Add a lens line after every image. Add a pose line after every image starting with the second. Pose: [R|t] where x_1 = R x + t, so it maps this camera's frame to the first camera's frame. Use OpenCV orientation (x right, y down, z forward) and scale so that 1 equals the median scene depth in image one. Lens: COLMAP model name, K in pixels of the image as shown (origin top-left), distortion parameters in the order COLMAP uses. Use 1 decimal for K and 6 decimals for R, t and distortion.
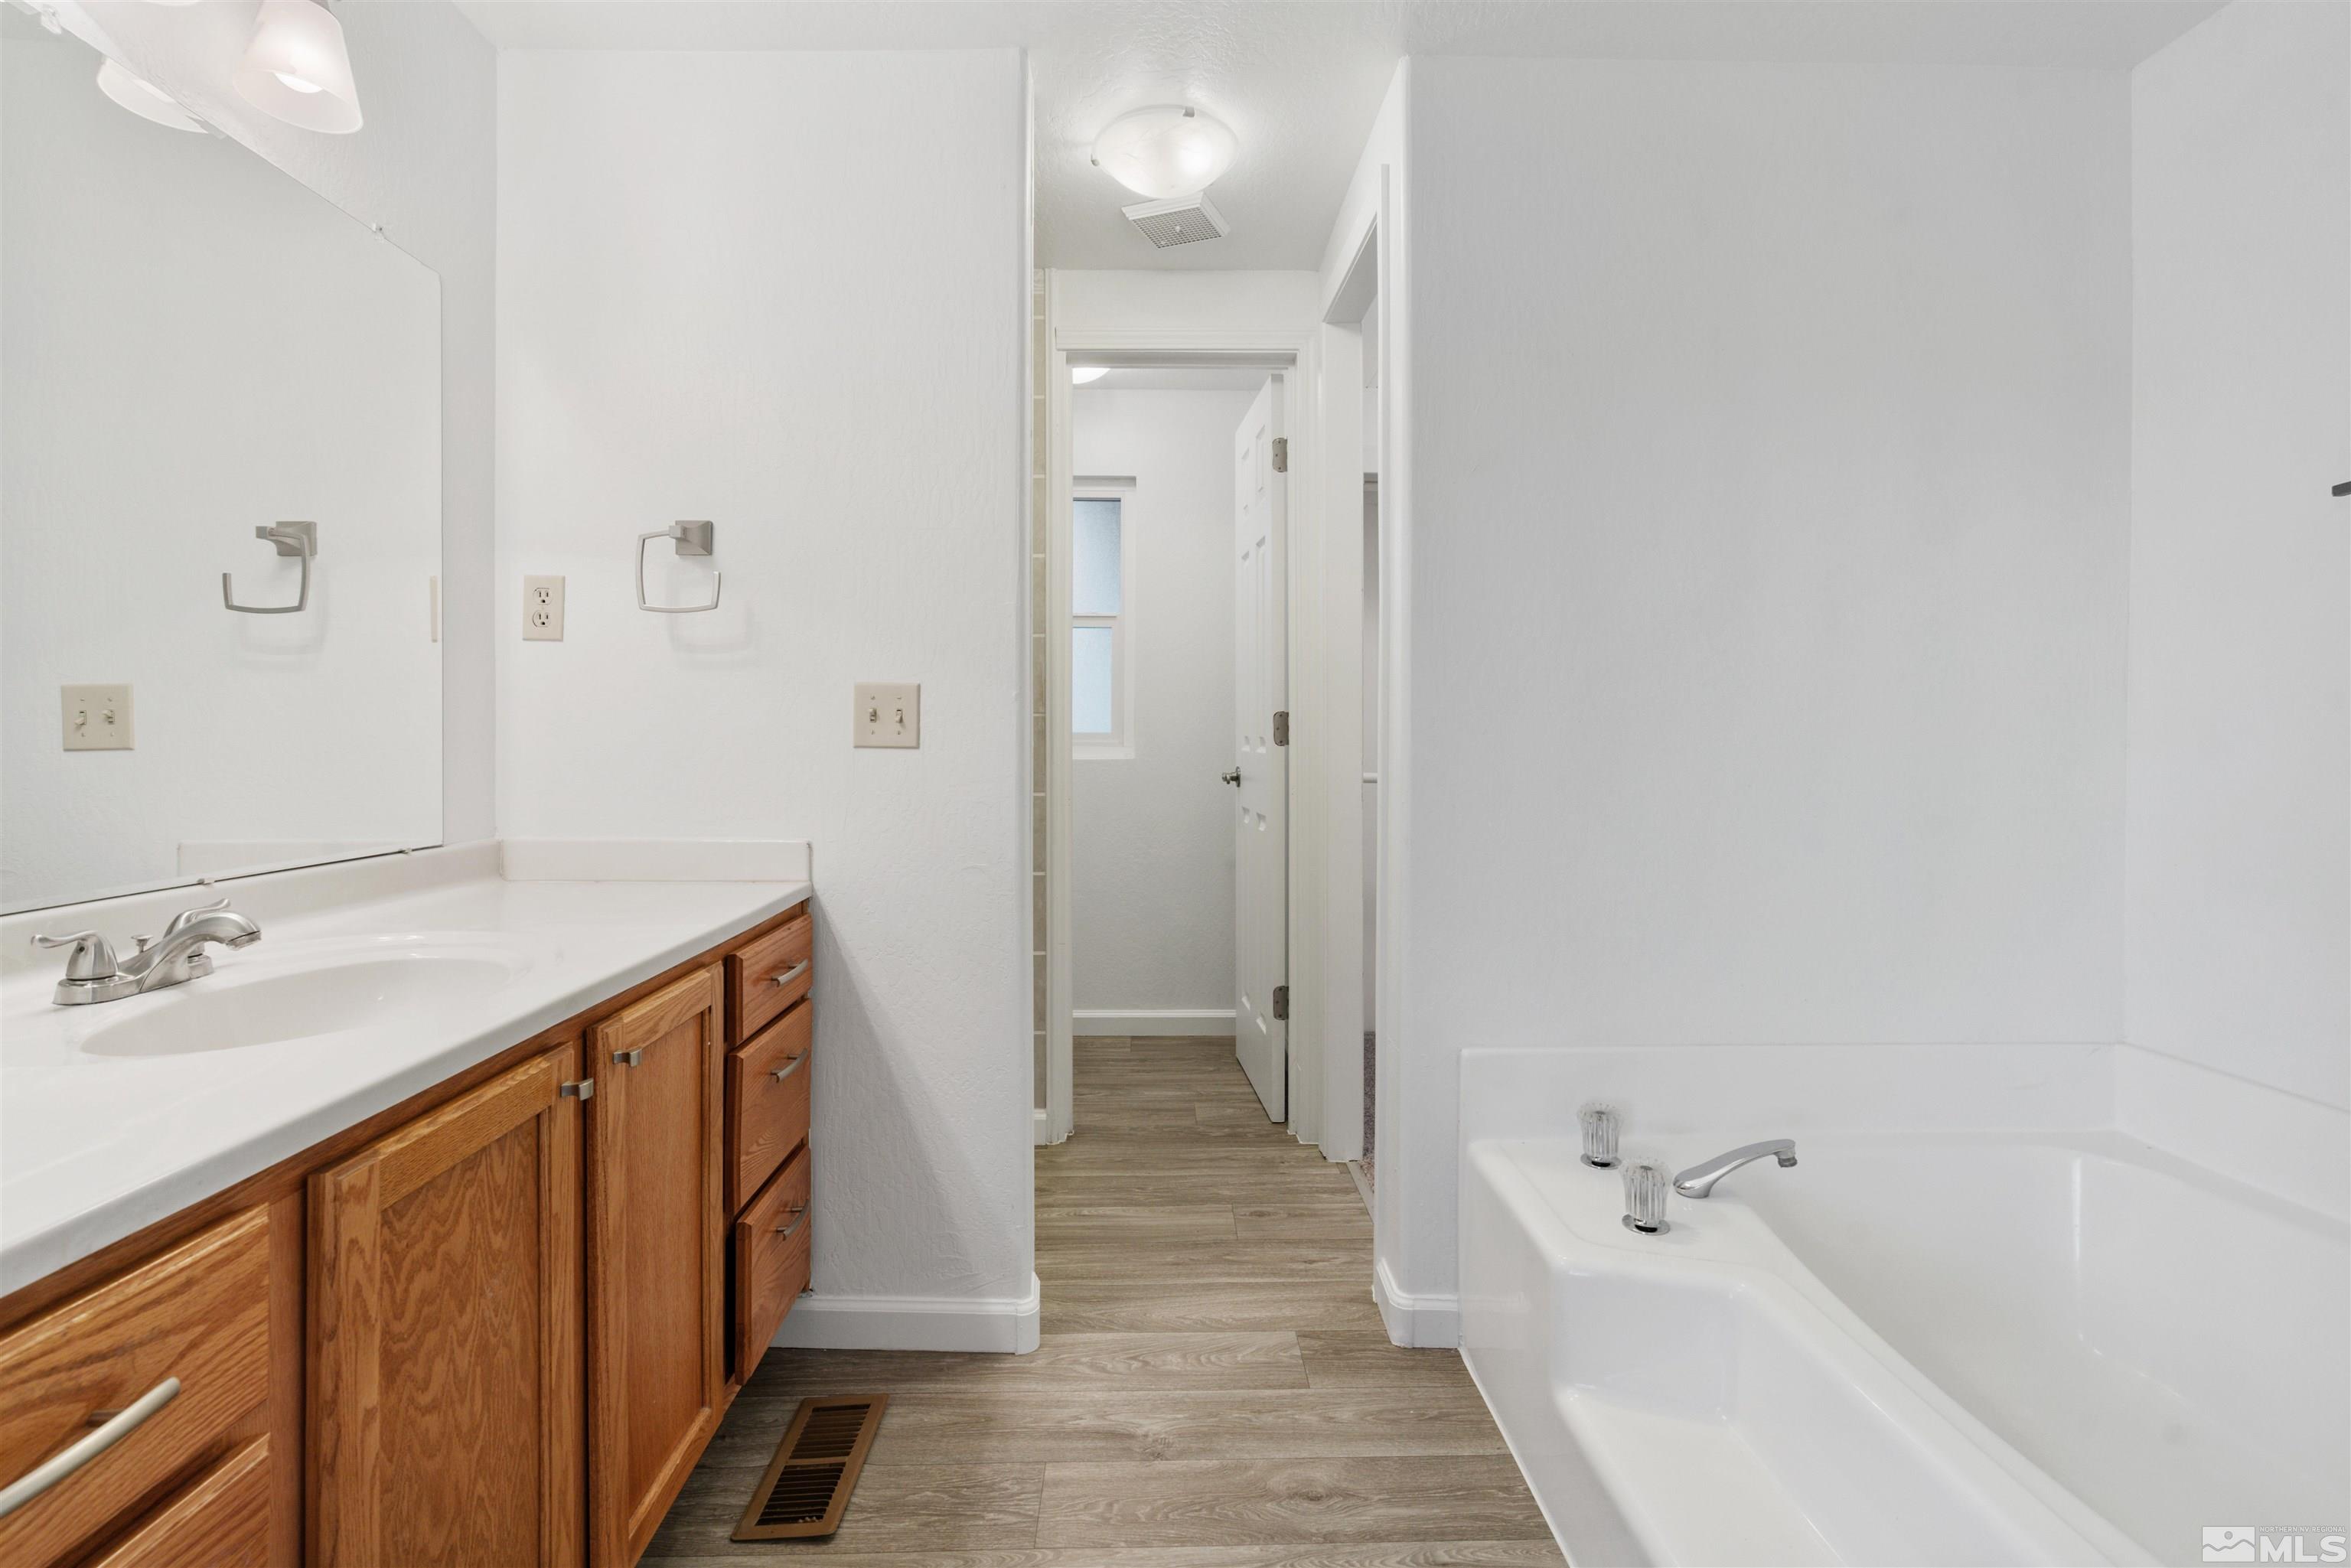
lens RADIAL K [[1068.0, 0, 1175.4], [0, 1068.0, 729.7], [0, 0, 1]] dist [-0.011803, 0.005858]
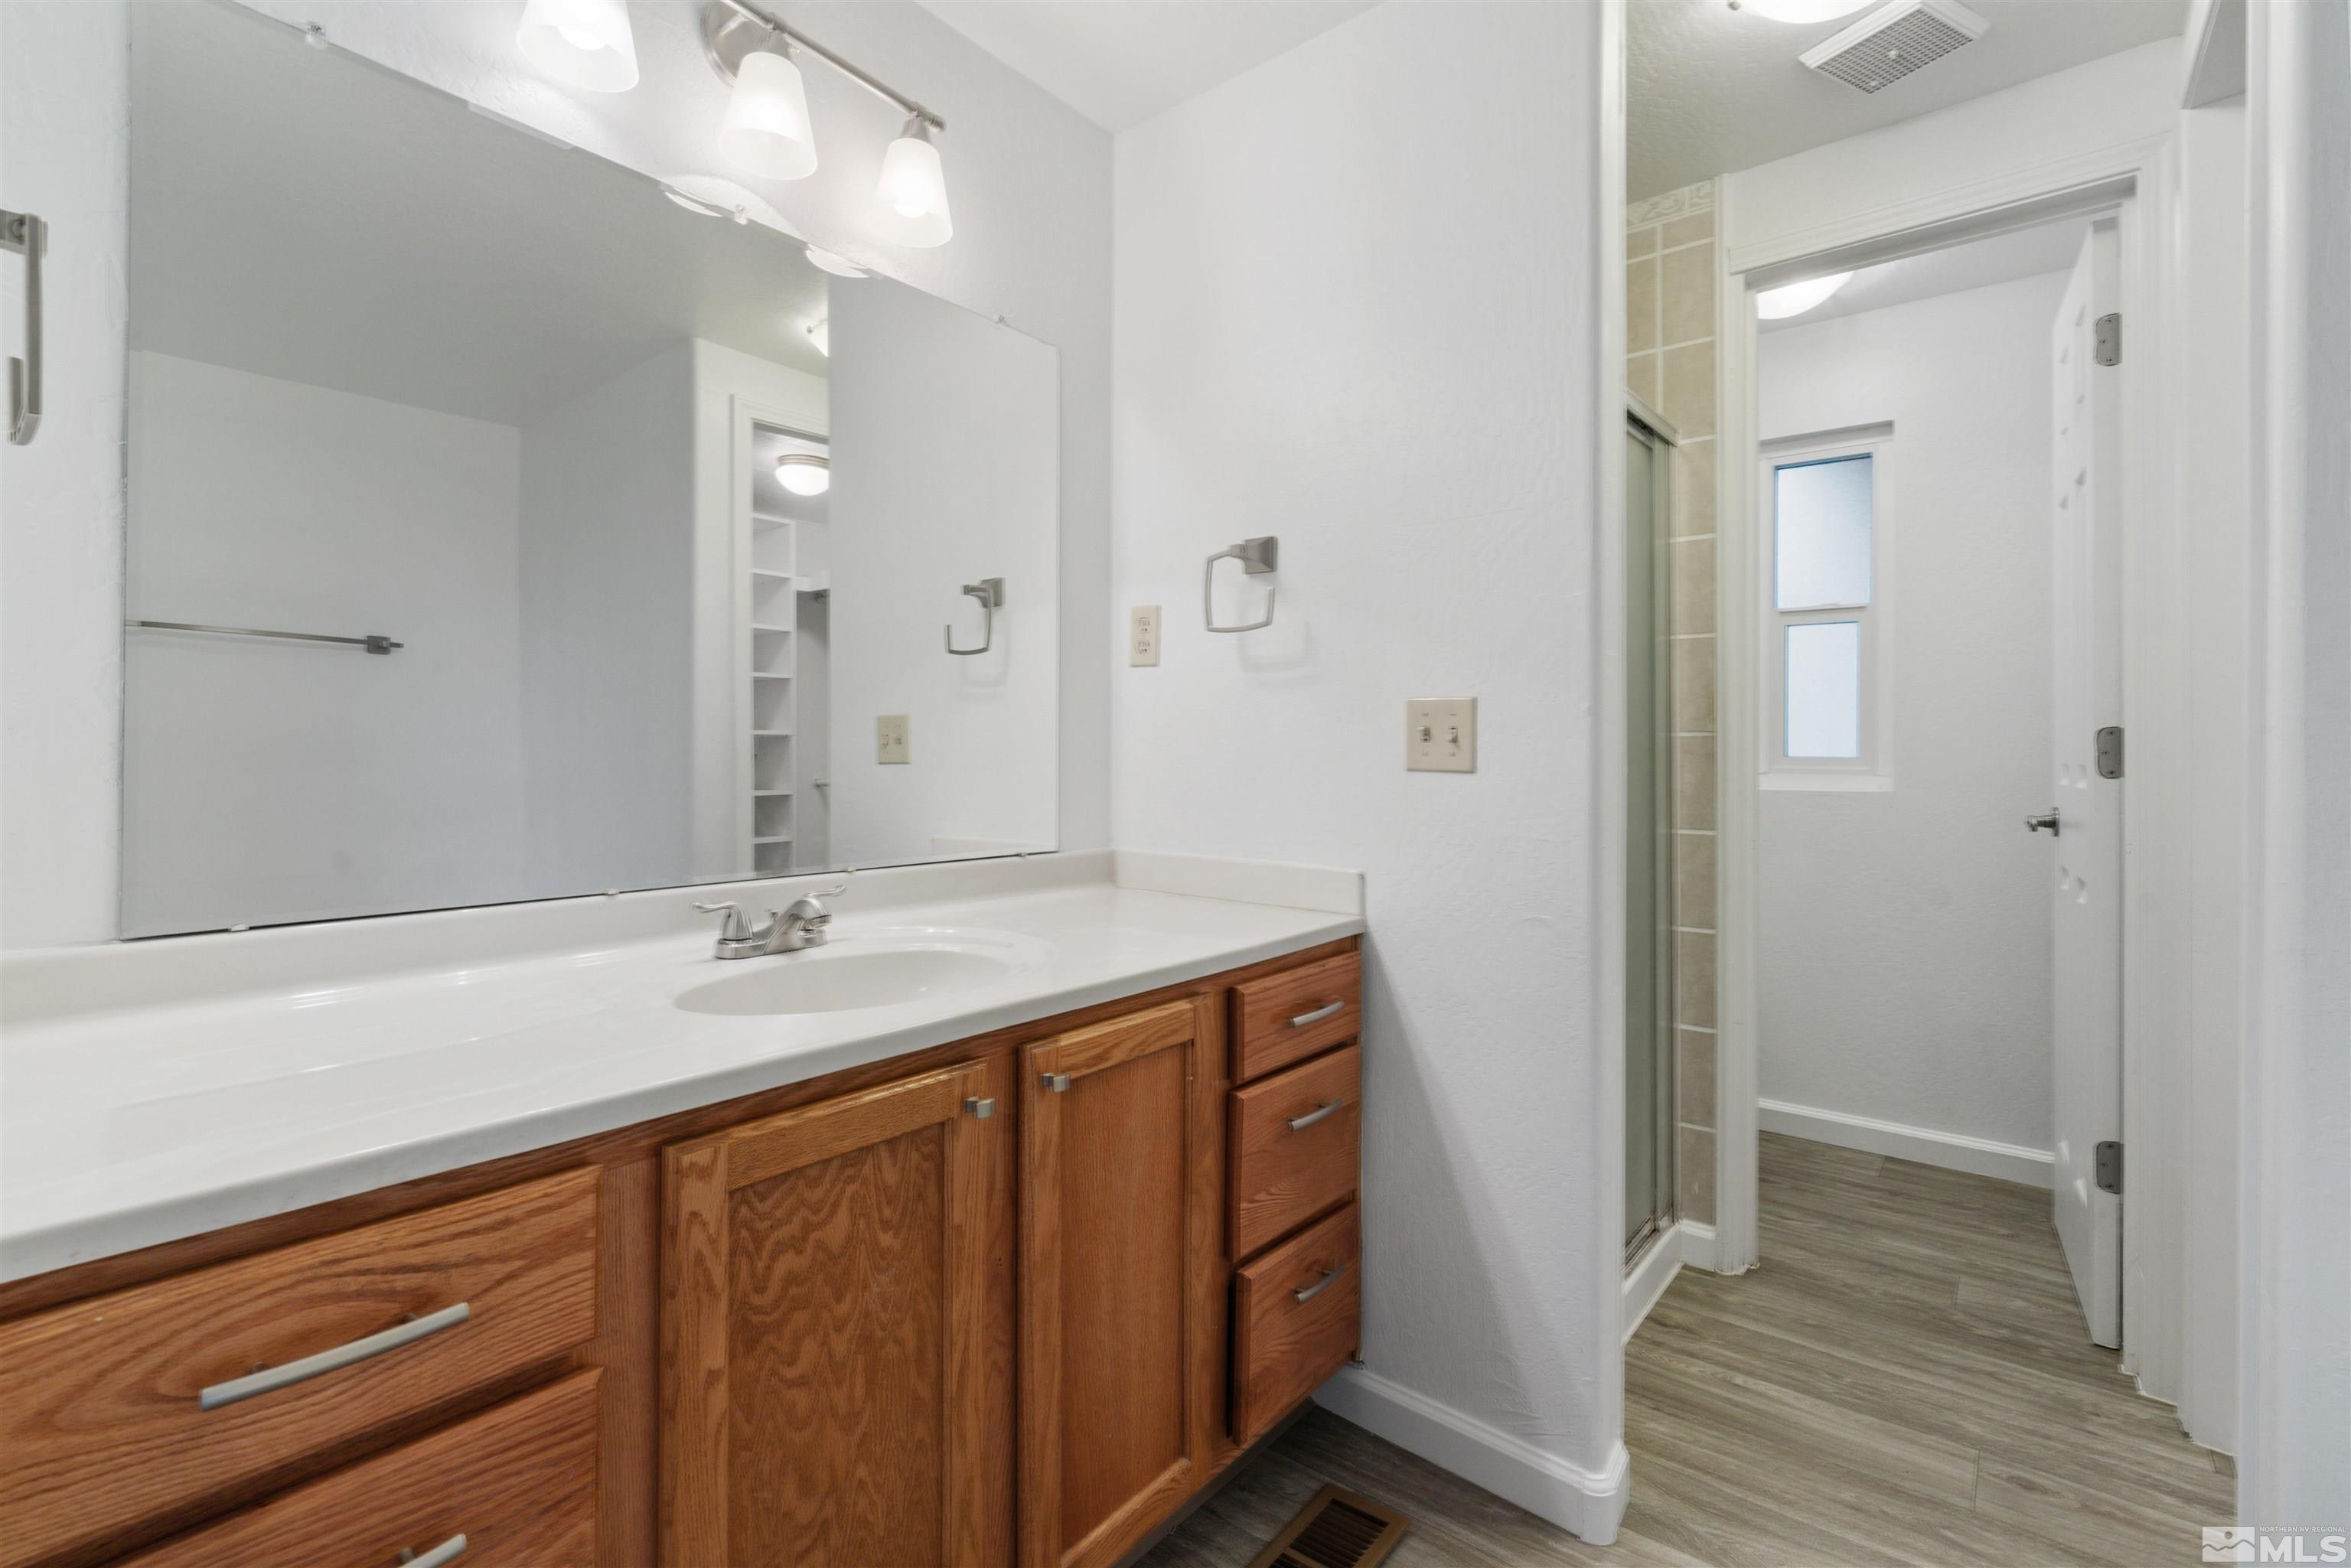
lens RADIAL K [[1068.0, 0, 1188.7], [0, 1068.0, 747.4], [0, 0, 1]] dist [-0.011803, 0.005858]
pose [[0.766160, 0.001052, -0.642649, 0.131931], [-0.004306, 0.999985, -0.003497, 0.001299], [0.642635, 0.005447, 0.766153, 0.200119]]
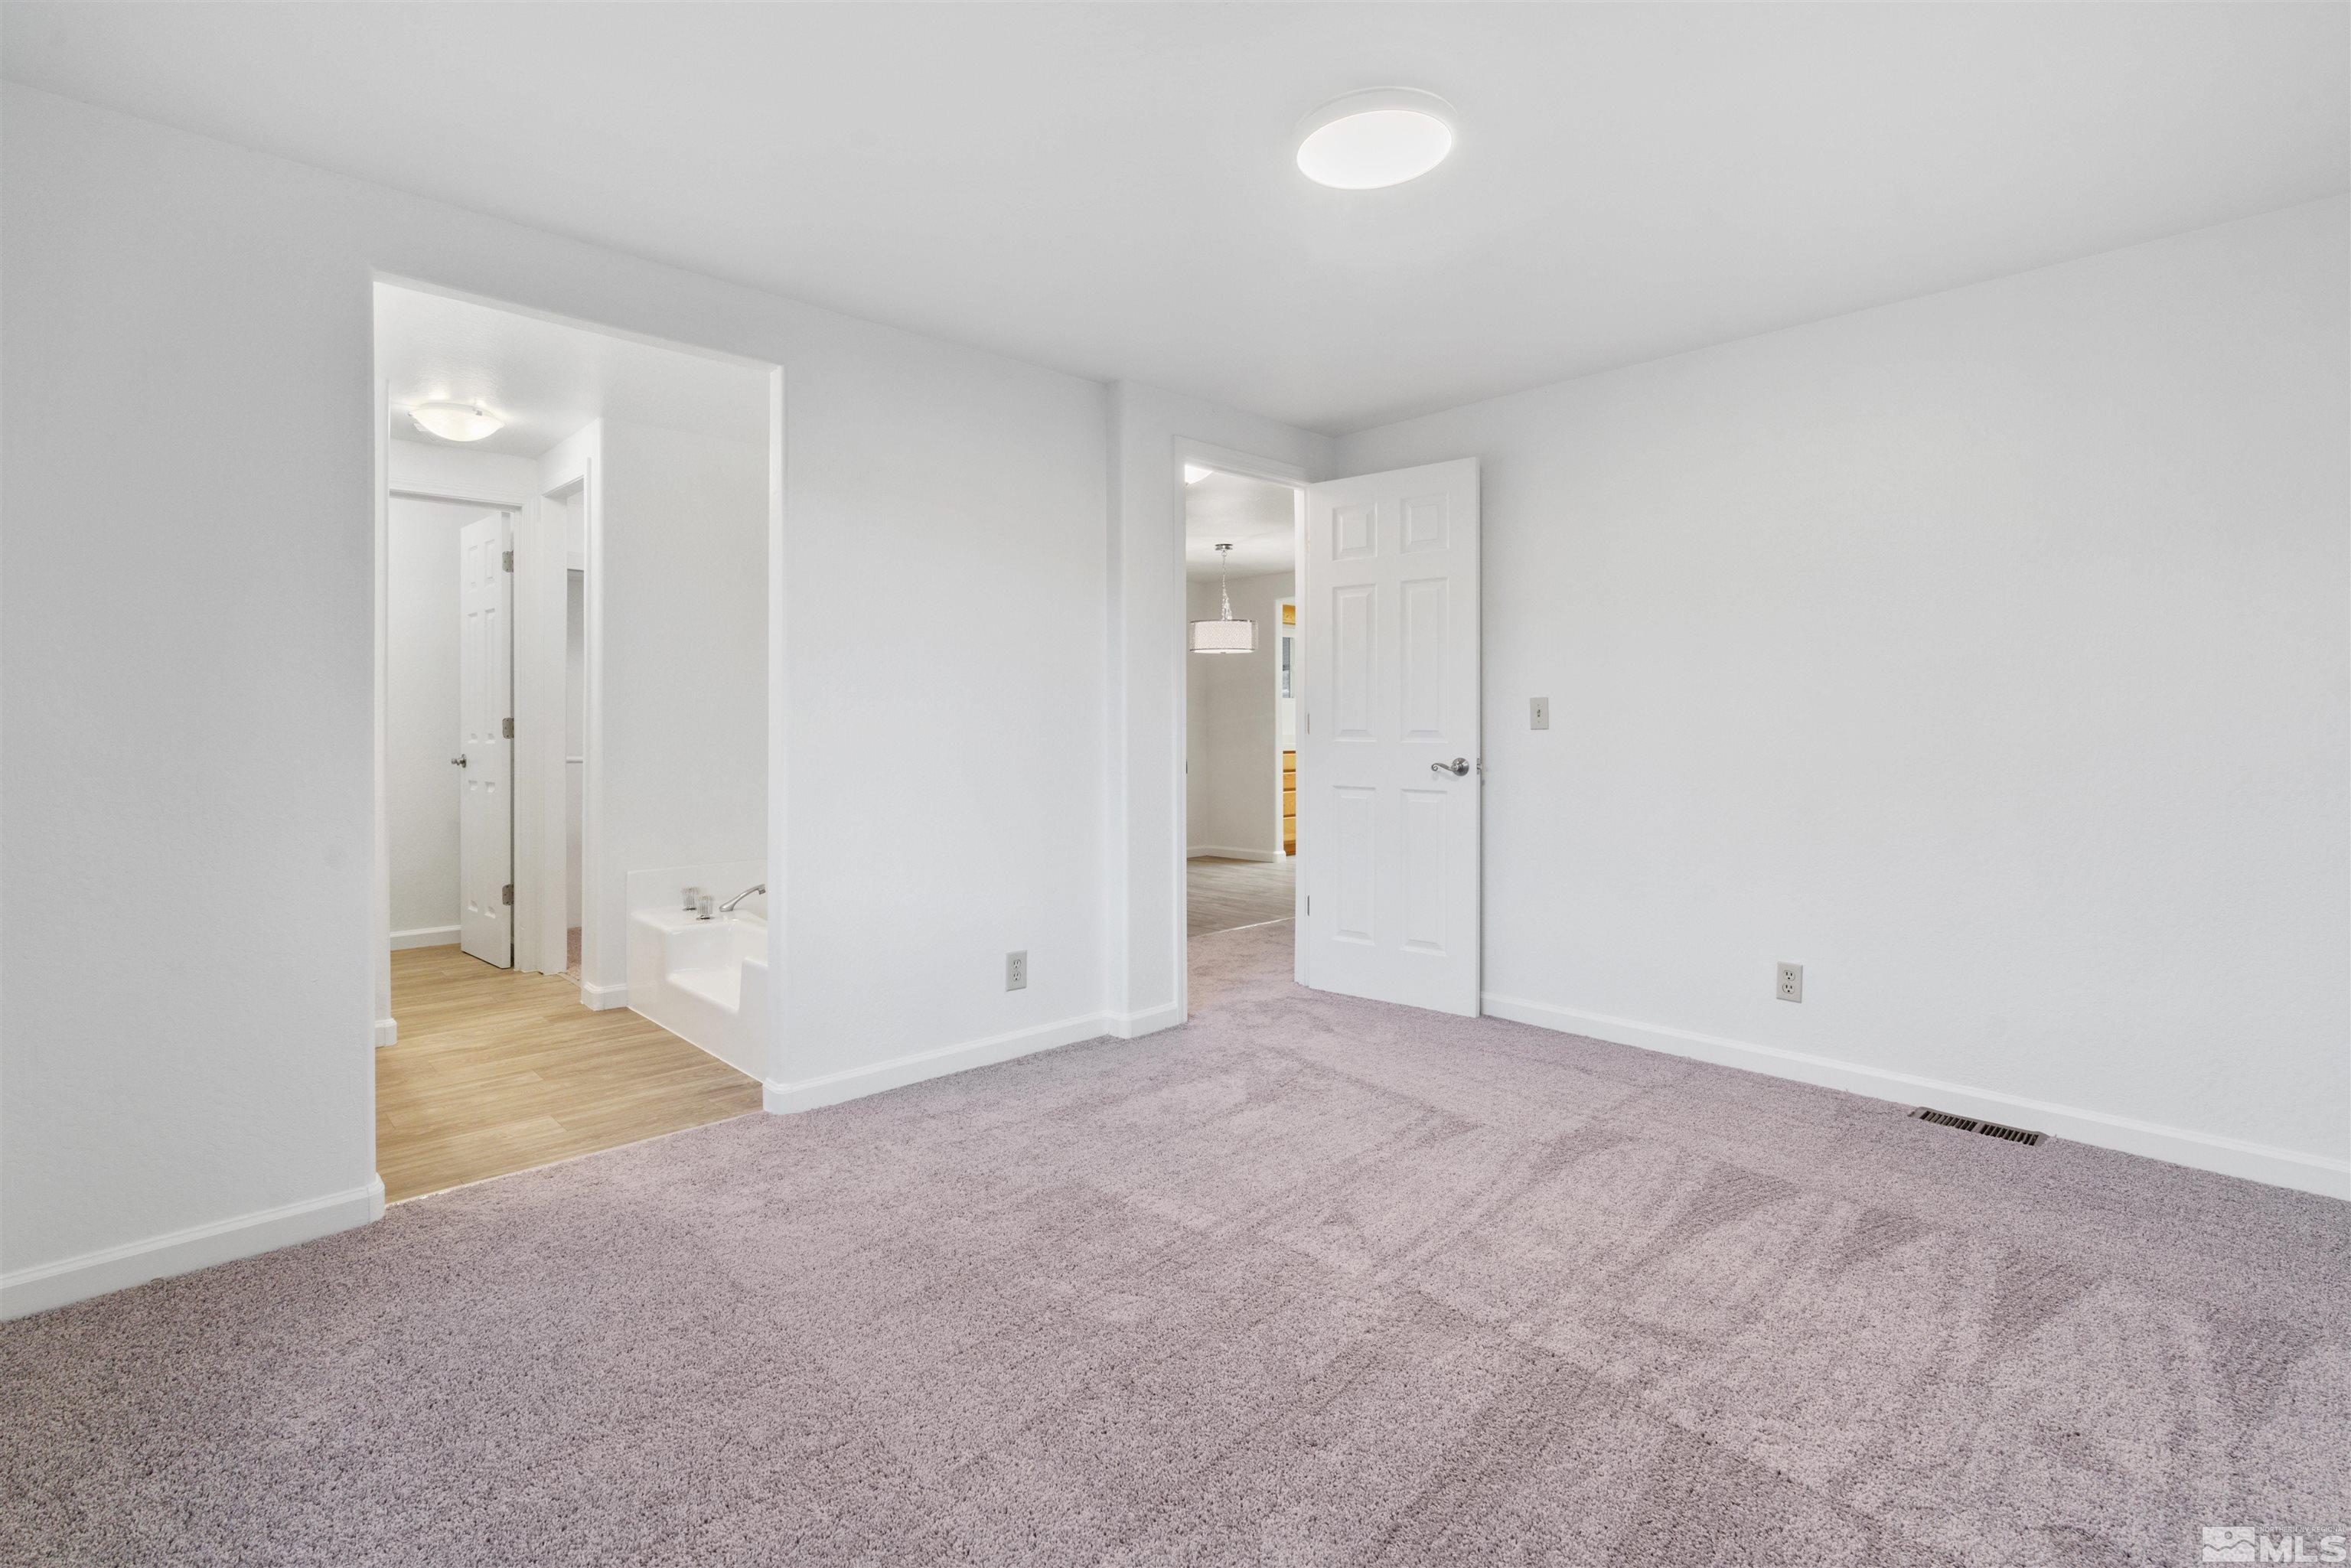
lens RADIAL K [[1068.0, 0, 1148.8], [0, 1068.0, 718.5], [0, 0, 1]] dist [-0.011803, 0.005858]
pose [[0.749642, 0.003170, 0.661836, -0.385602], [0.006010, 0.999915, -0.011596, 0.015000], [-0.661817, 0.012671, 0.749559, -1.380817]]
